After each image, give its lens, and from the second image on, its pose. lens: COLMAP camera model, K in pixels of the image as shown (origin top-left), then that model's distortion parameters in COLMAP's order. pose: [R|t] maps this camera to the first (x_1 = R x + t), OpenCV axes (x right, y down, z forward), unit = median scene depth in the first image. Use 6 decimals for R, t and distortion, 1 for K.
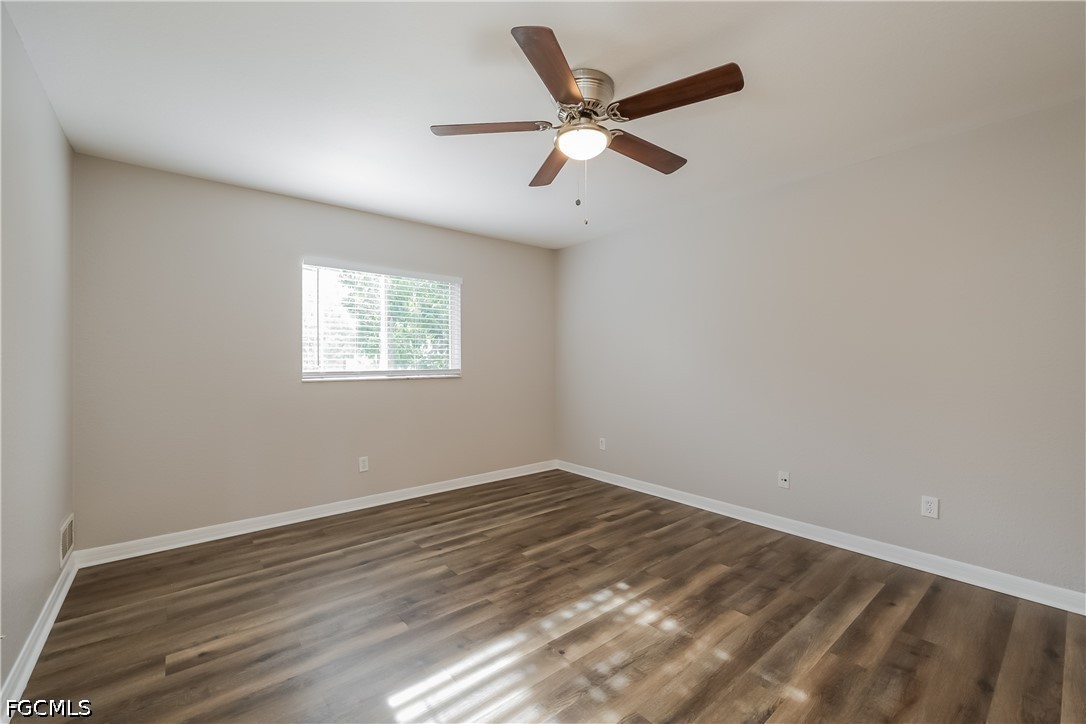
lens RADIAL K [[447.3, 0, 542.4], [0, 447.3, 362.0], [0, 0, 1]] dist [0.000807, 0.000147]
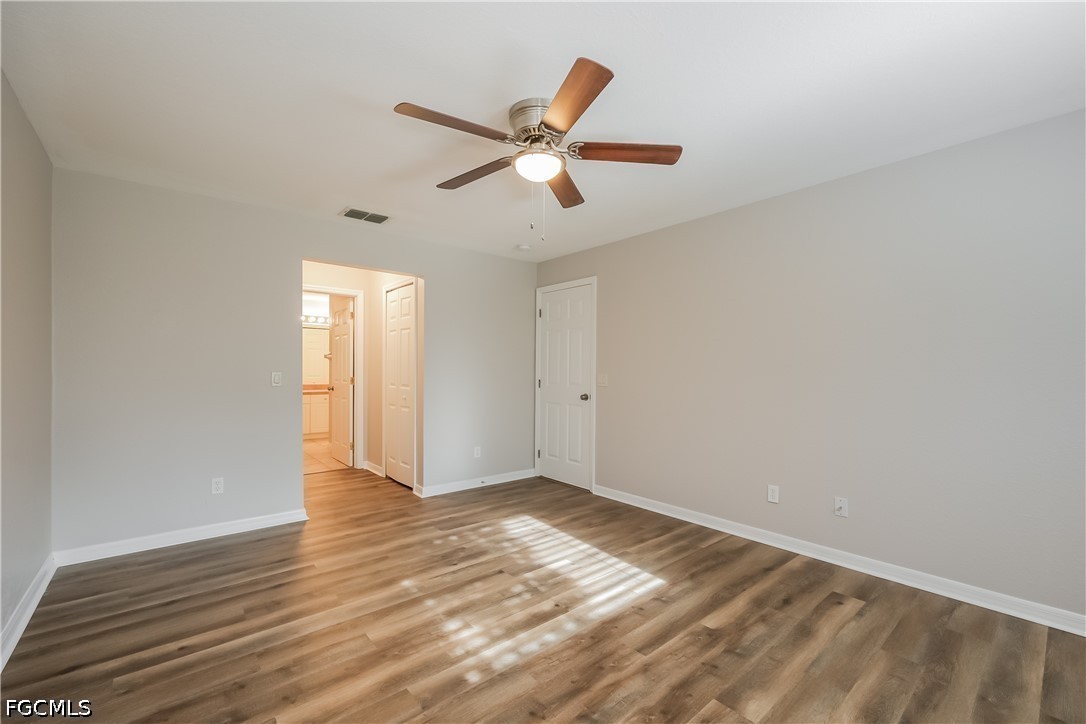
lens RADIAL K [[447.3, 0, 543.3], [0, 447.3, 365.6], [0, 0, 1]] dist [0.000807, 0.000147]
pose [[-0.999965, 0.000746, -0.008385, 0.078236], [0.000794, 0.999983, -0.005792, -0.010742], [0.008381, -0.005798, -0.999948, 1.937542]]
